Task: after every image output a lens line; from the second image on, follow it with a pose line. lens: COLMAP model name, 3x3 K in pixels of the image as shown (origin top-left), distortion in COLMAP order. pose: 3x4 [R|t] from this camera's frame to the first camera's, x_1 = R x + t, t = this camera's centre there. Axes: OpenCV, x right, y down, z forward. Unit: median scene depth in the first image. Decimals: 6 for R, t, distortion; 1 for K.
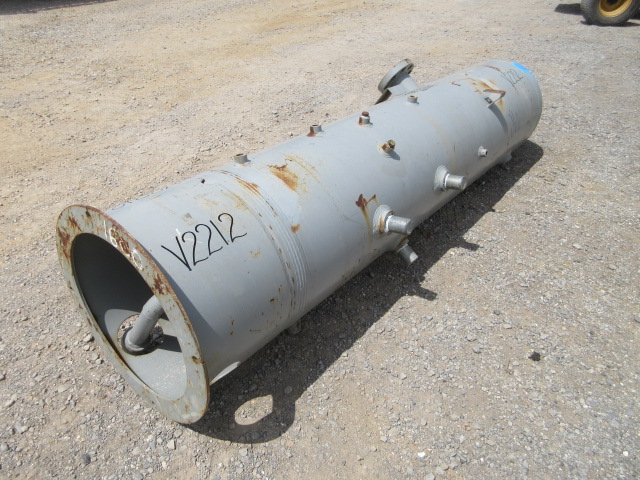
lens RADIAL K [[466.2, 0, 320.0], [0, 466.2, 240.0], [0, 0, 1]] dist [0.025599, 0.000029]
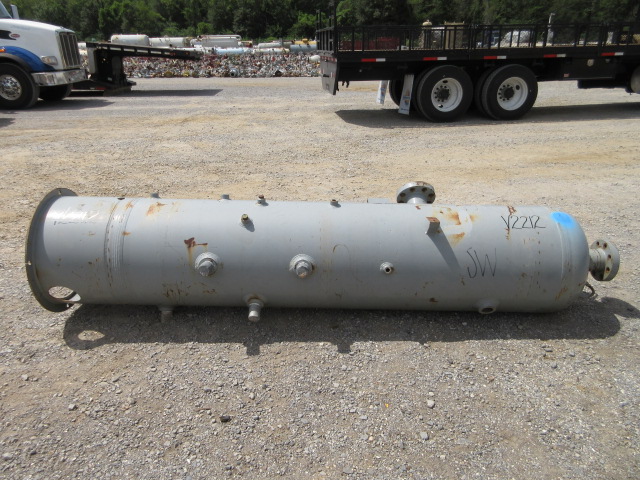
lens RADIAL K [[466.2, 0, 320.0], [0, 466.2, 240.0], [0, 0, 1]] dist [0.025599, 0.000029]
pose [[0.635196, 0.252744, -0.729826, 1.144899], [-0.425133, 0.903323, -0.057183, -0.143791], [0.644816, 0.346596, 0.681237, 0.219107]]
